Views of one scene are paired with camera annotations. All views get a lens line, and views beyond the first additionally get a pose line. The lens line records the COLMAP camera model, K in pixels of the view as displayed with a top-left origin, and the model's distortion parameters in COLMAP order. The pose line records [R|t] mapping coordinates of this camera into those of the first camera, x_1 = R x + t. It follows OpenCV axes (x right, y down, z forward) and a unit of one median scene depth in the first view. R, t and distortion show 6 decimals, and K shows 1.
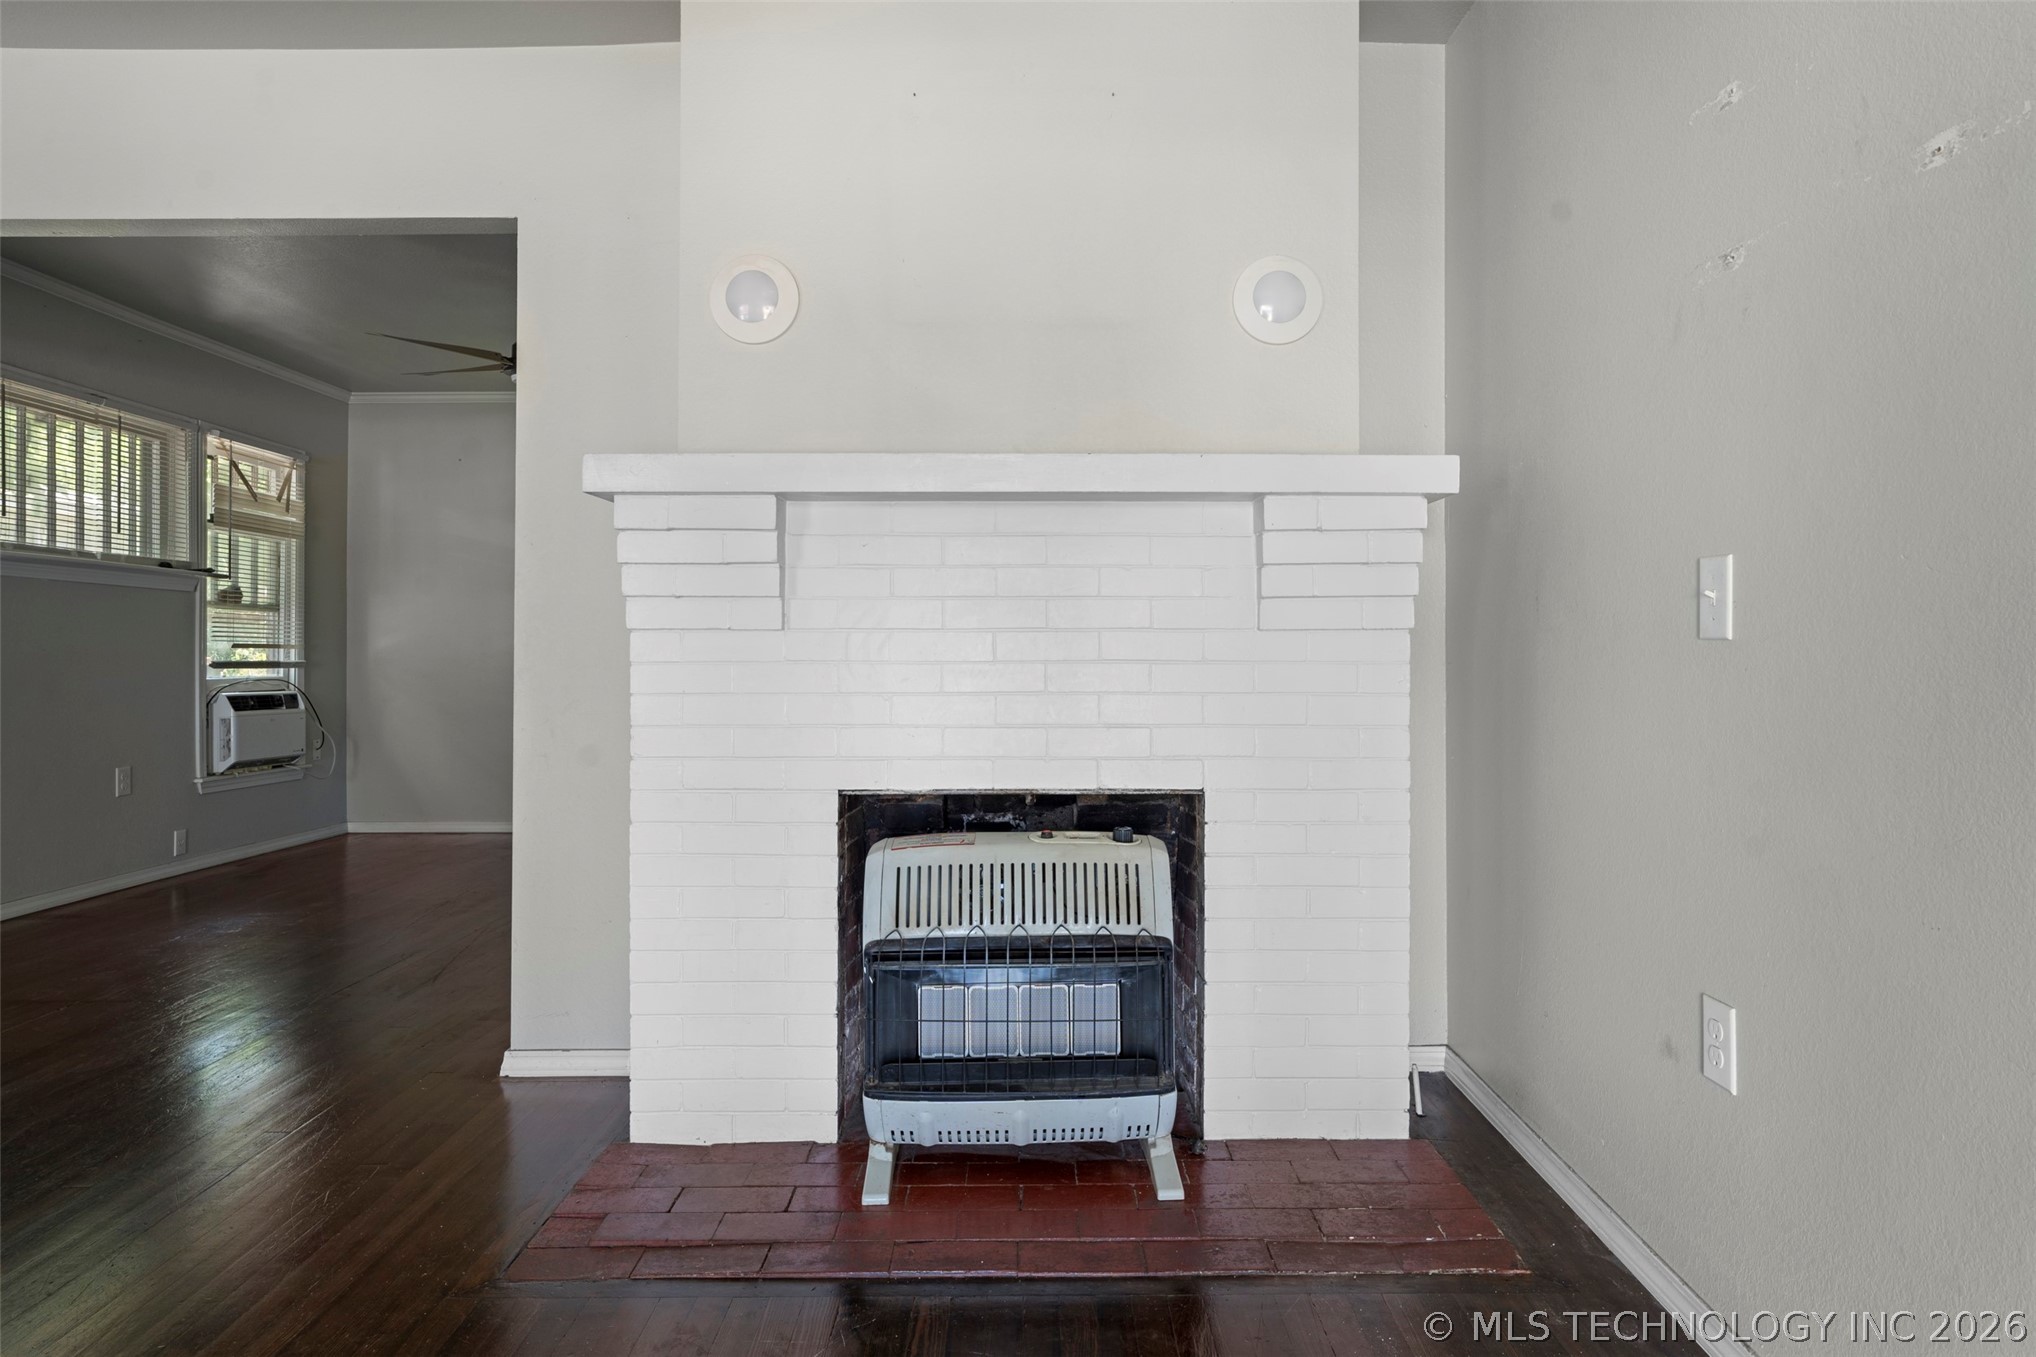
lens RADIAL K [[1170.2, 0, 1039.9], [0, 1170.2, 616.8], [0, 0, 1]] dist [-0.006660, -0.000768]
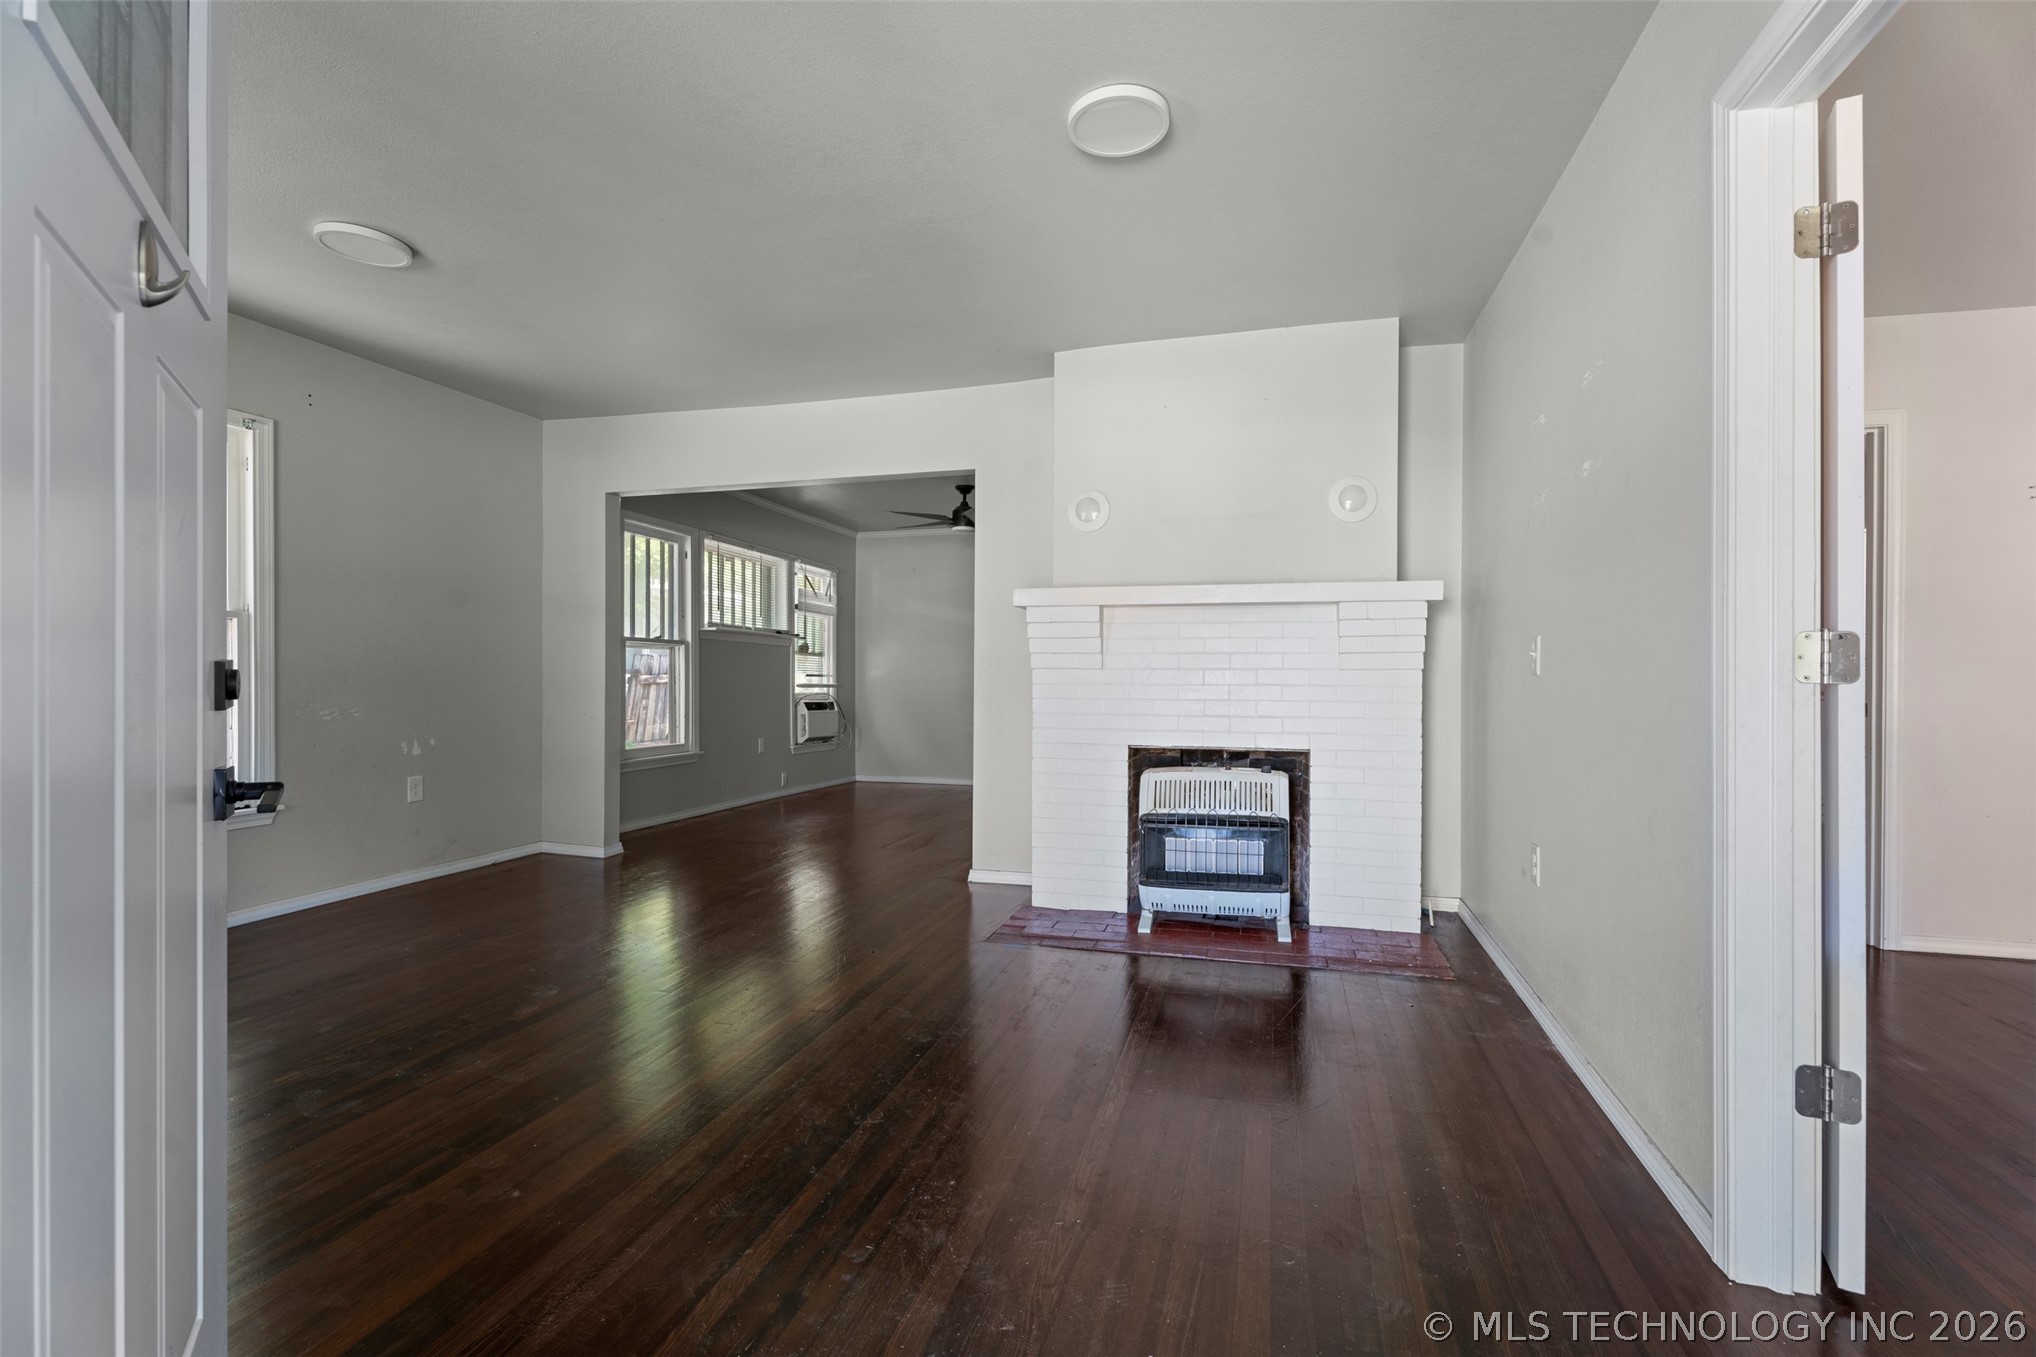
lens RADIAL K [[889.9, 0, 1031.8], [0, 889.9, 681.1], [0, 0, 1]] dist [-0.001714, -0.000319]
pose [[0.960008, 0.006185, -0.279906, 0.108482], [0.001939, 0.999585, 0.028736, -0.013191], [0.279968, -0.028130, 0.959597, -0.578462]]
